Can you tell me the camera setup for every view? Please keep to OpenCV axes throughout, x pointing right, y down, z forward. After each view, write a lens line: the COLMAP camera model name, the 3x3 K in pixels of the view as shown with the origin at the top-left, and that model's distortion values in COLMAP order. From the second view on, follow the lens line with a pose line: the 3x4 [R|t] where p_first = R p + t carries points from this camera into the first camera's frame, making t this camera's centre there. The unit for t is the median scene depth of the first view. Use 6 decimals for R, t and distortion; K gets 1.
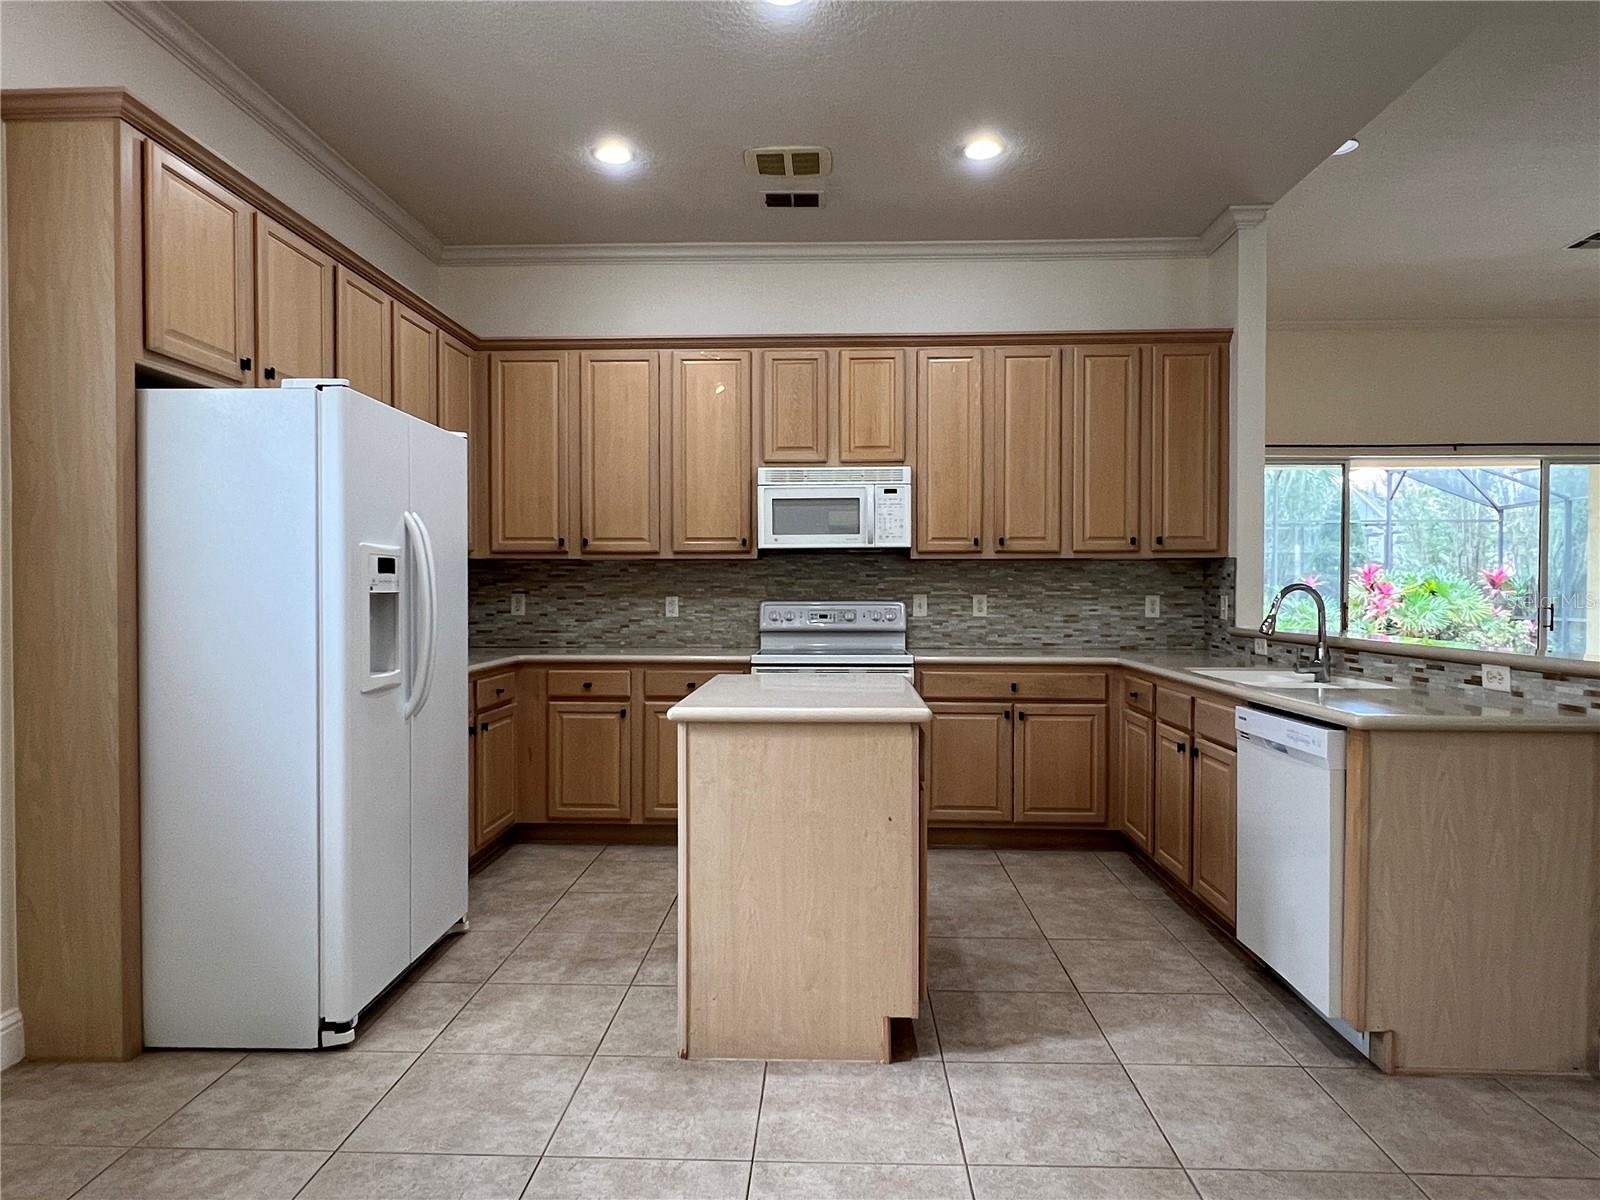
lens RADIAL K [[954.9, 0, 815.1], [0, 954.9, 608.8], [0, 0, 1]] dist [0.003865, 0.002273]
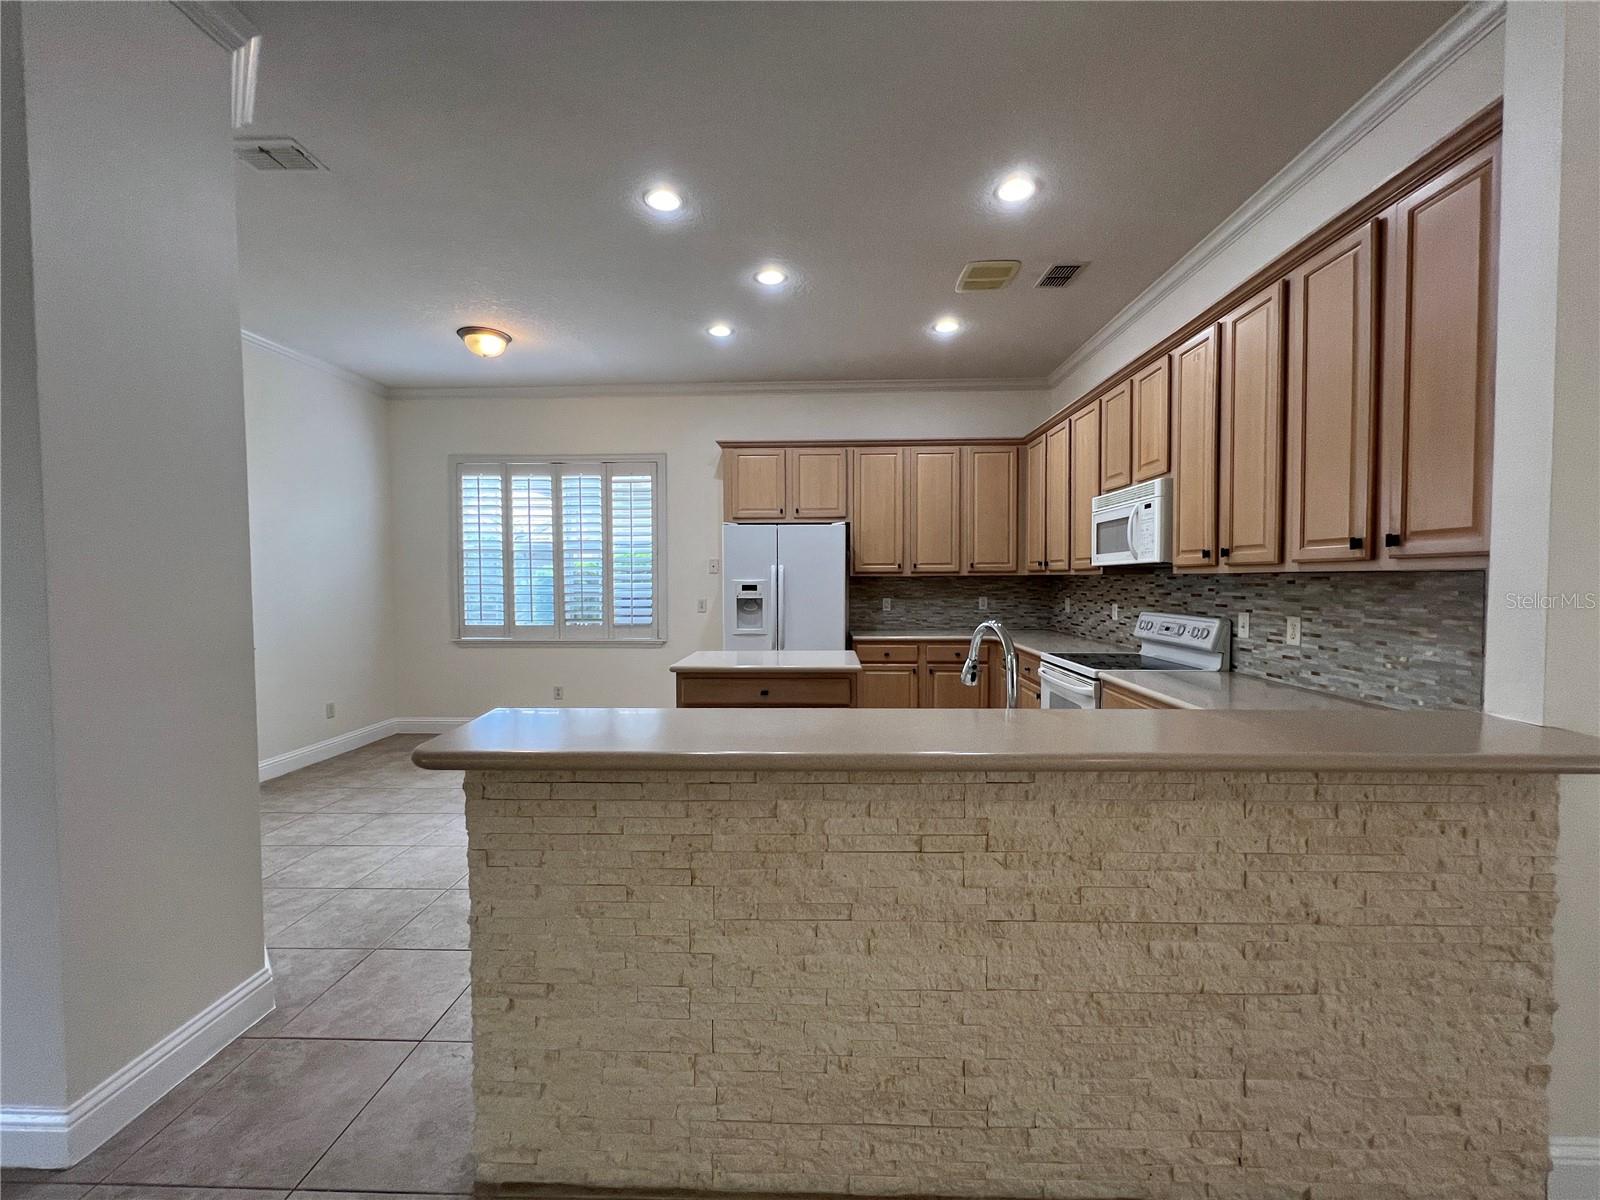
lens RADIAL K [[652.0, 0, 794.1], [0, 652.0, 594.5], [0, 0, 1]] dist [0.002469, -0.000043]
pose [[0.007237, 0.026756, -0.999616, 0.751460], [-0.016728, 0.999505, 0.026632, -0.043301], [0.999834, 0.016528, 0.007681, 0.626685]]
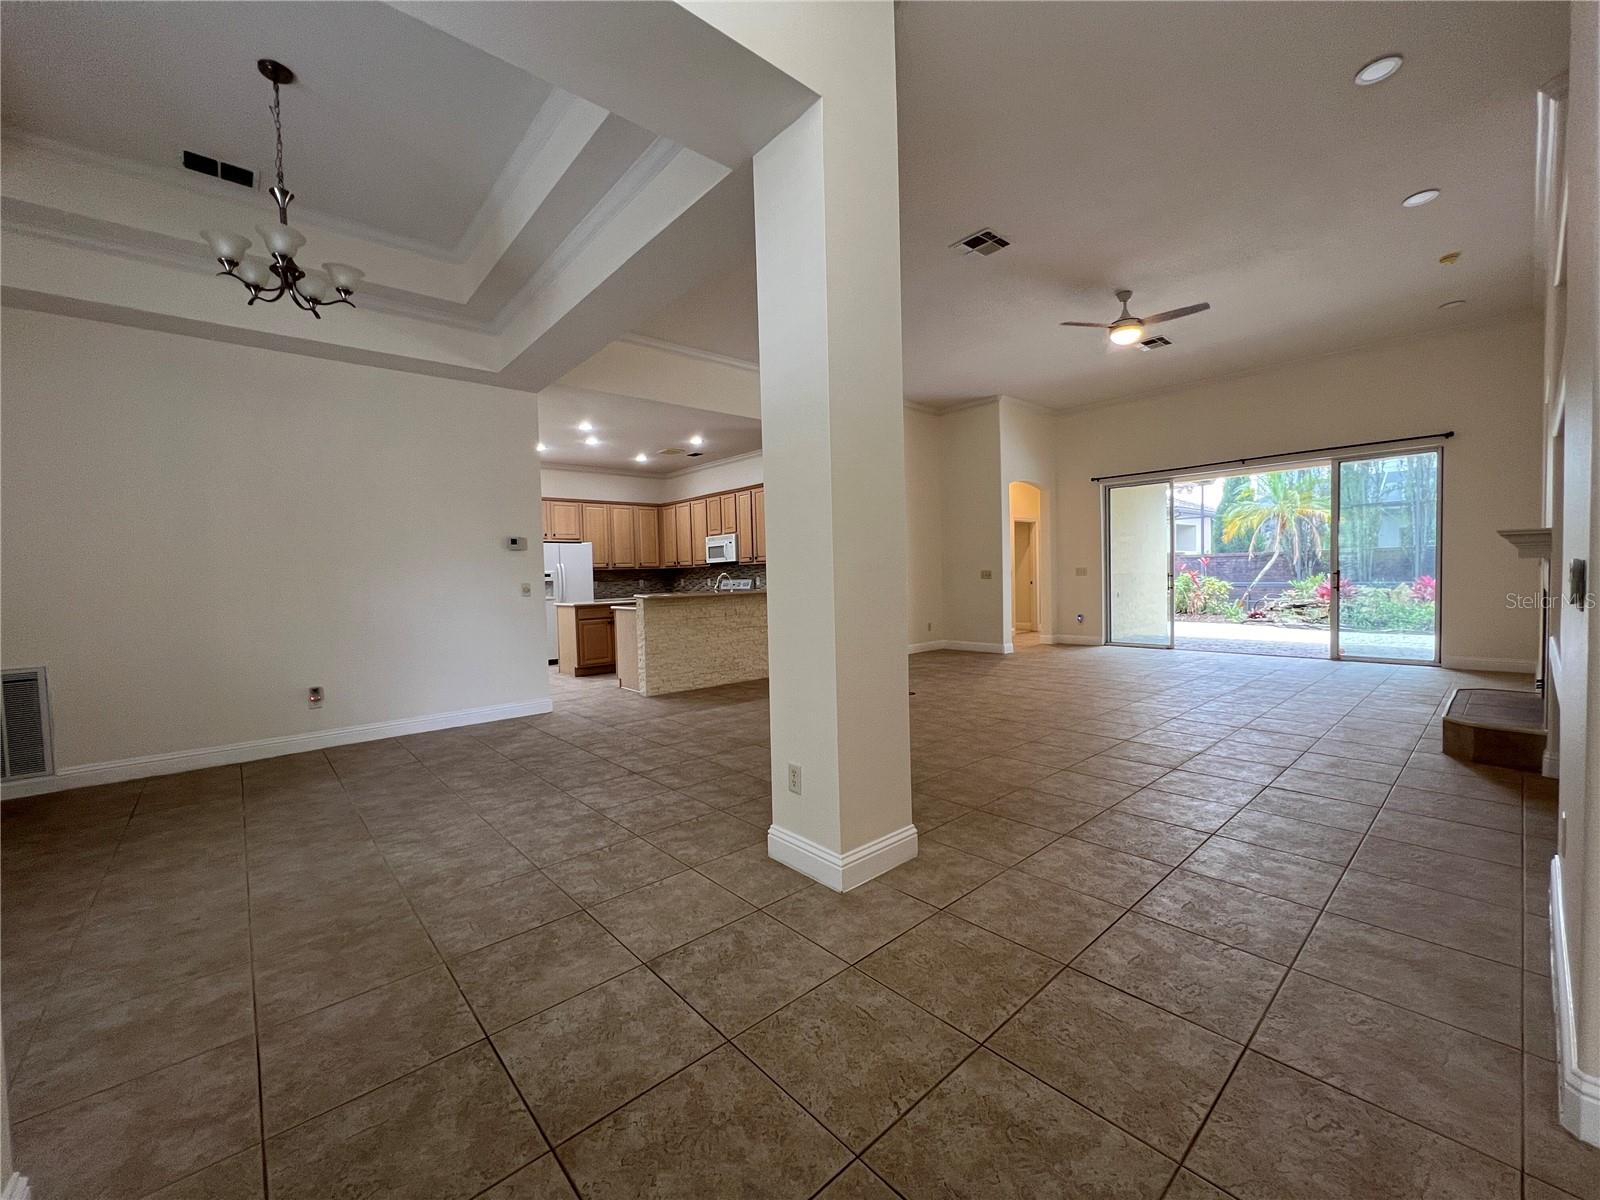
lens RADIAL K [[652.0, 0, 814.8], [0, 652.0, 600.2], [0, 0, 1]] dist [0.002469, -0.000043]
pose [[0.706686, 0.009299, -0.707467, 1.694097], [0.011261, 0.999639, 0.024387, 0.009643], [0.707438, -0.025201, 0.706326, -0.250969]]
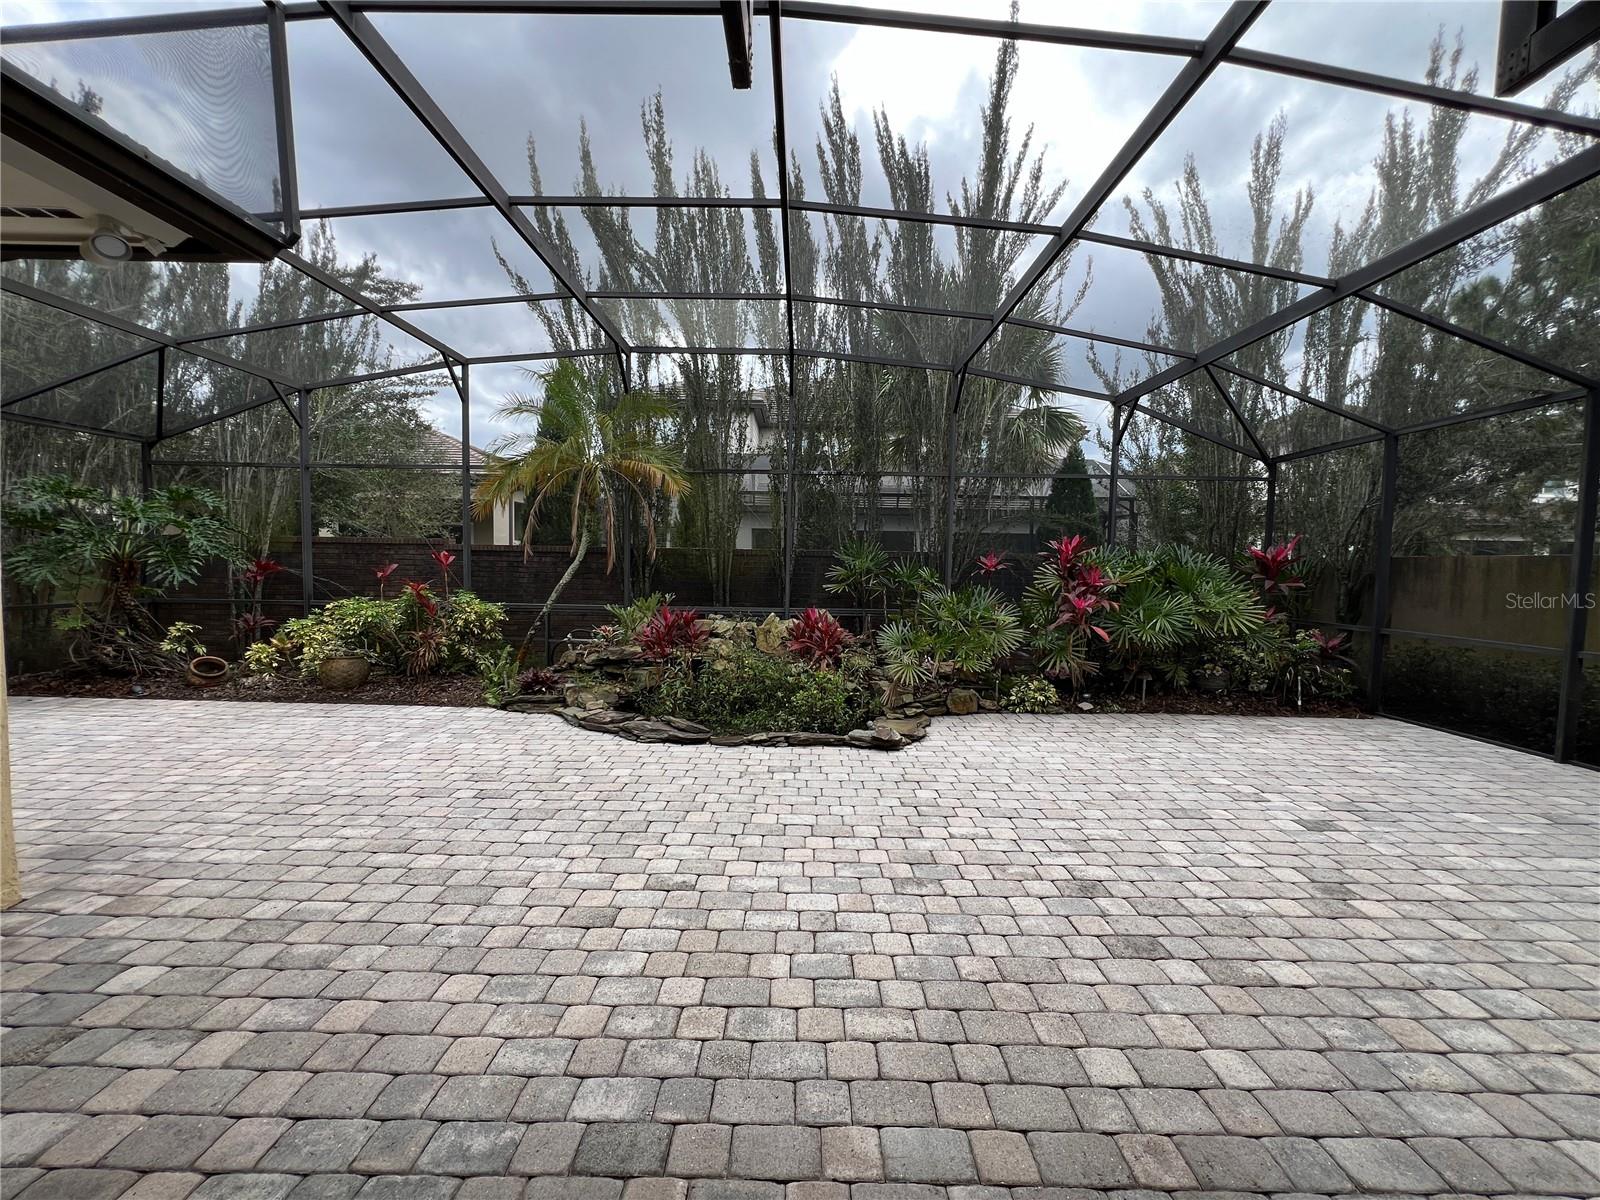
lens RADIAL K [[652.0, 0, 801.6], [0, 652.0, 593.2], [0, 0, 1]] dist [0.002469, -0.000043]
pose [[0.998855, 0.015053, 0.045418, 1.463407], [-0.016081, 0.999621, 0.022345, -0.060816], [-0.045064, -0.023050, 0.998718, 2.220182]]
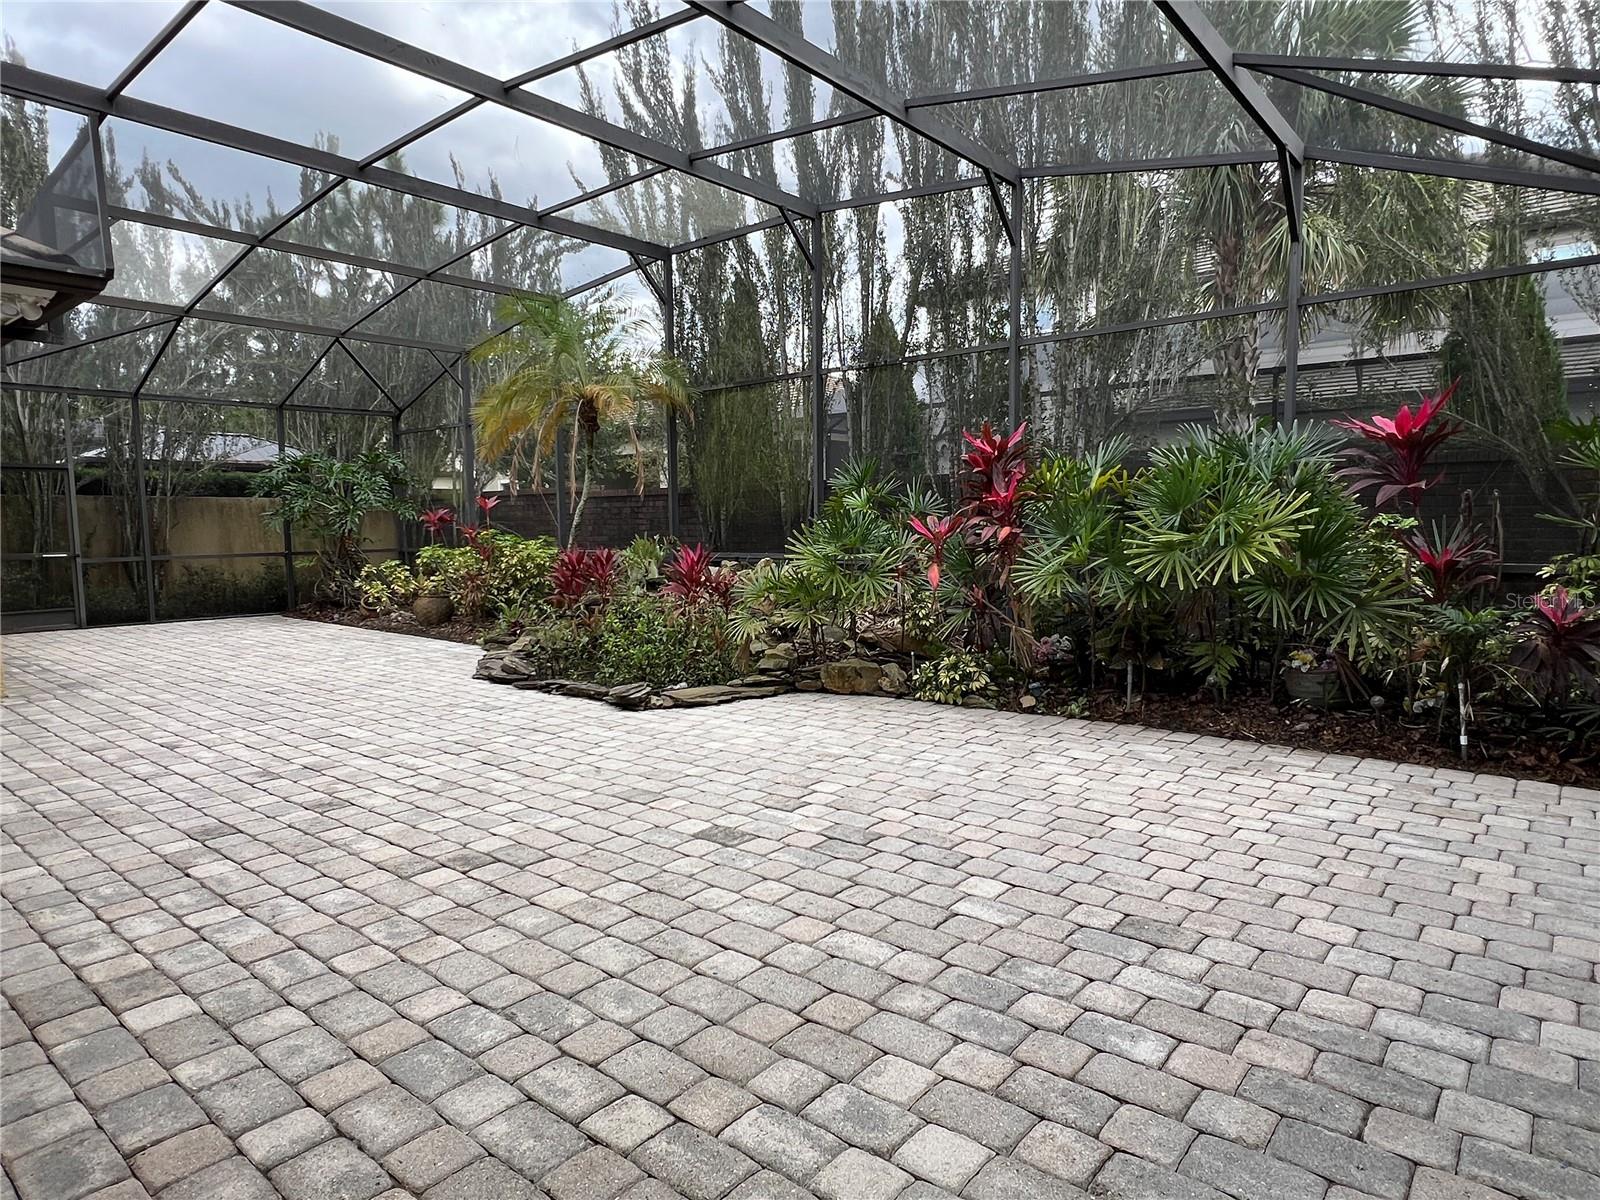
lens RADIAL K [[934.9, 0, 801.8], [0, 934.9, 598.8], [0, 0, 1]] dist [-0.003002, -0.001626]
pose [[0.792957, 0.038540, -0.608058, 2.739723], [-0.000307, 0.998023, 0.062856, -0.008479], [0.609278, -0.049656, 0.791401, 2.438281]]
